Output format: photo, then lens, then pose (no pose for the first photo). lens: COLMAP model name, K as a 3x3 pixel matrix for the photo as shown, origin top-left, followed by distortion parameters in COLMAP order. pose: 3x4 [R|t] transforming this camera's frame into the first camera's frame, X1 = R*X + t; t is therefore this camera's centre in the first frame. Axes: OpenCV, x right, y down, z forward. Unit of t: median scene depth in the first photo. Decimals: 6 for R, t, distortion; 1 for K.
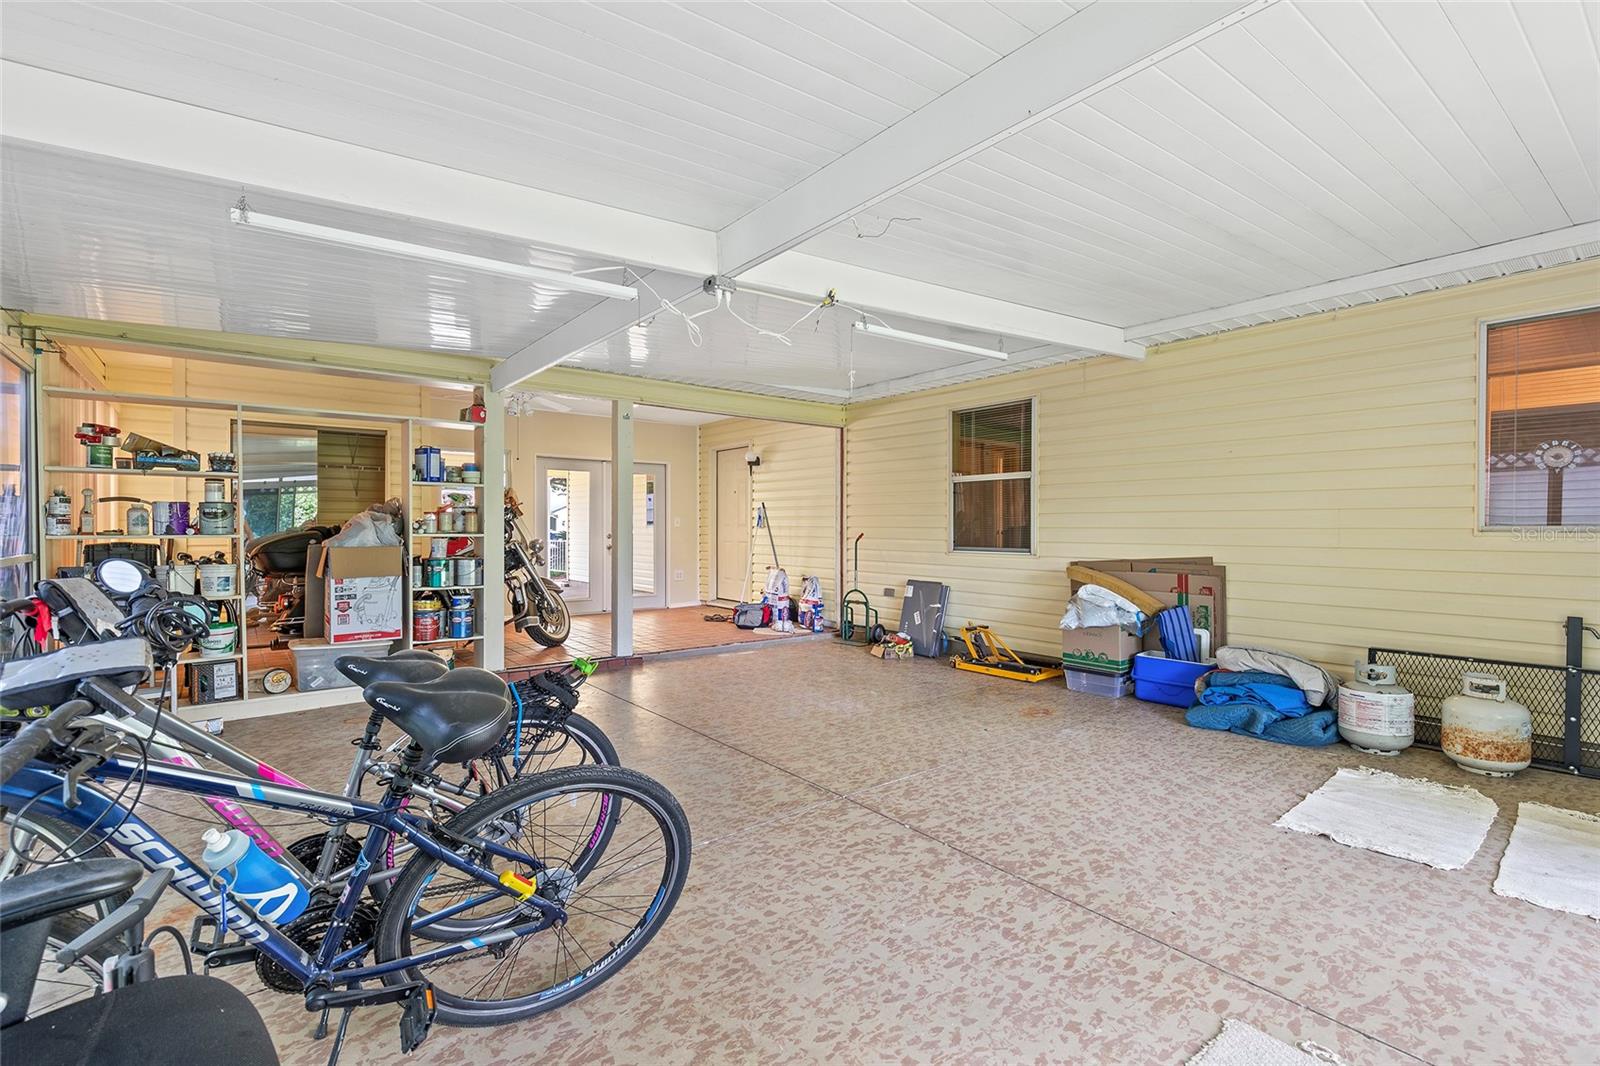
lens RADIAL K [[724.1, 0, 798.6], [0, 724.1, 531.3], [0, 0, 1]] dist [0.009284, -0.001791]
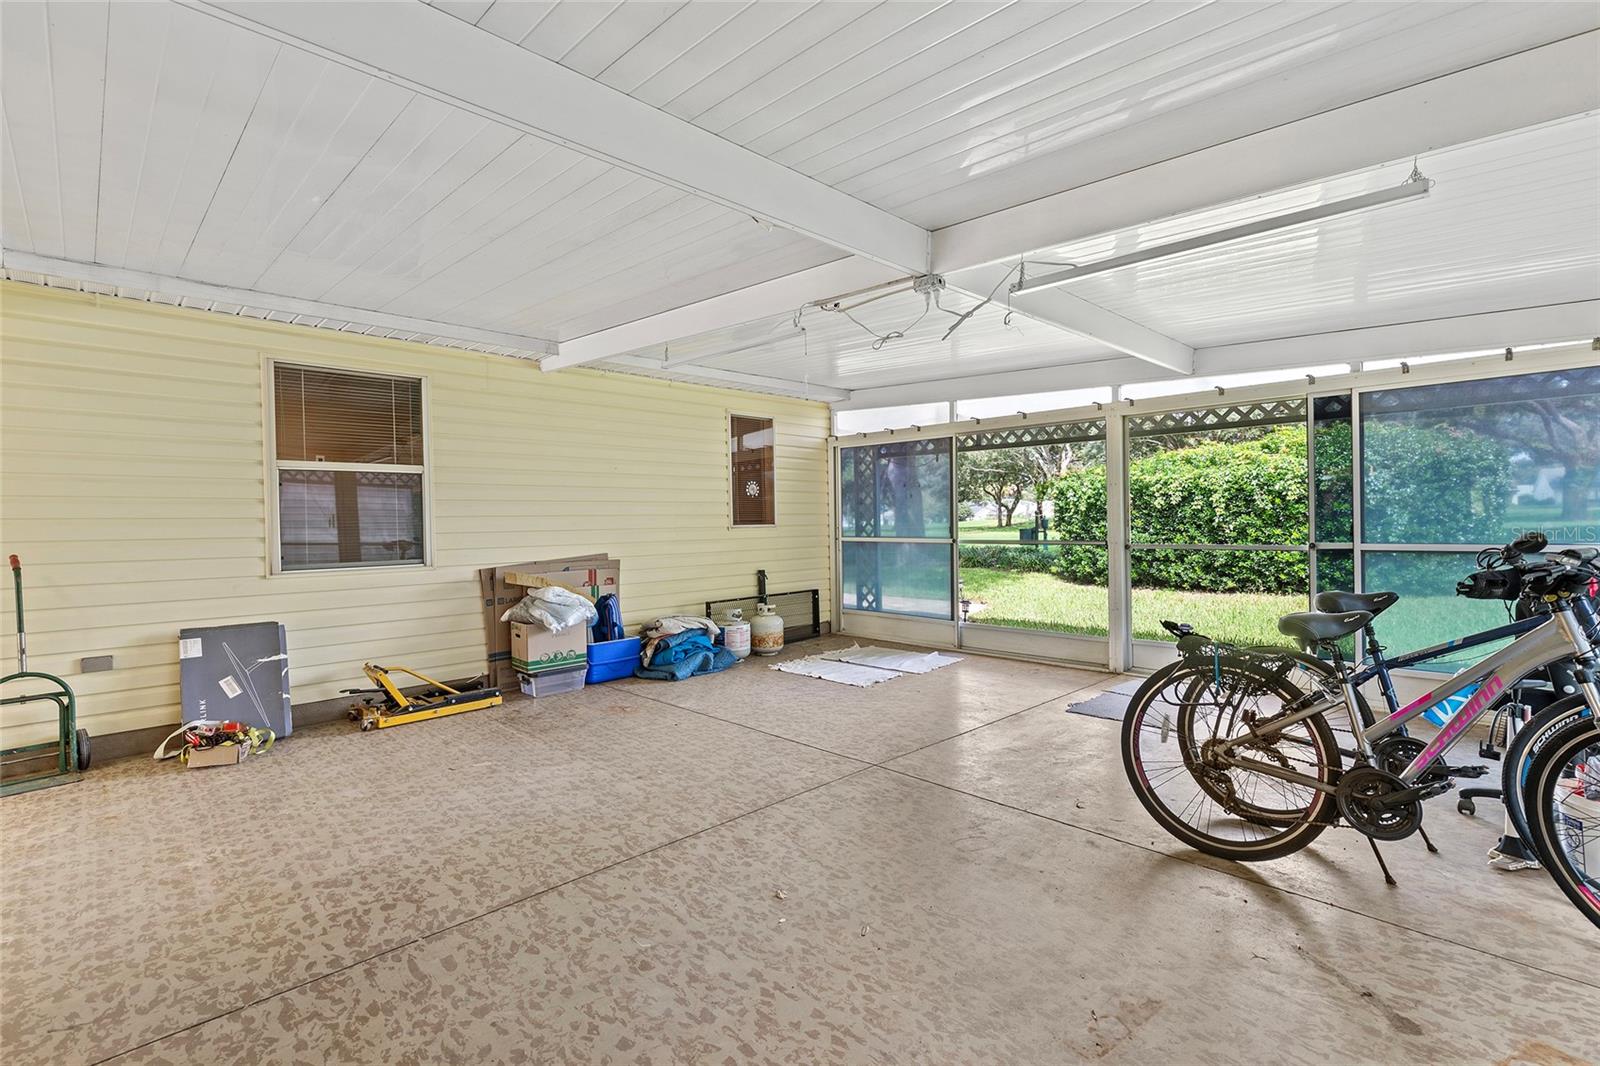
lens RADIAL K [[724.1, 0, 800.4], [0, 724.1, 529.4], [0, 0, 1]] dist [0.009284, -0.001791]
pose [[-0.111624, -0.004162, 0.993742, -0.668364], [0.028488, 0.999567, 0.007386, -0.004788], [-0.993342, 0.029134, -0.111457, 0.794810]]
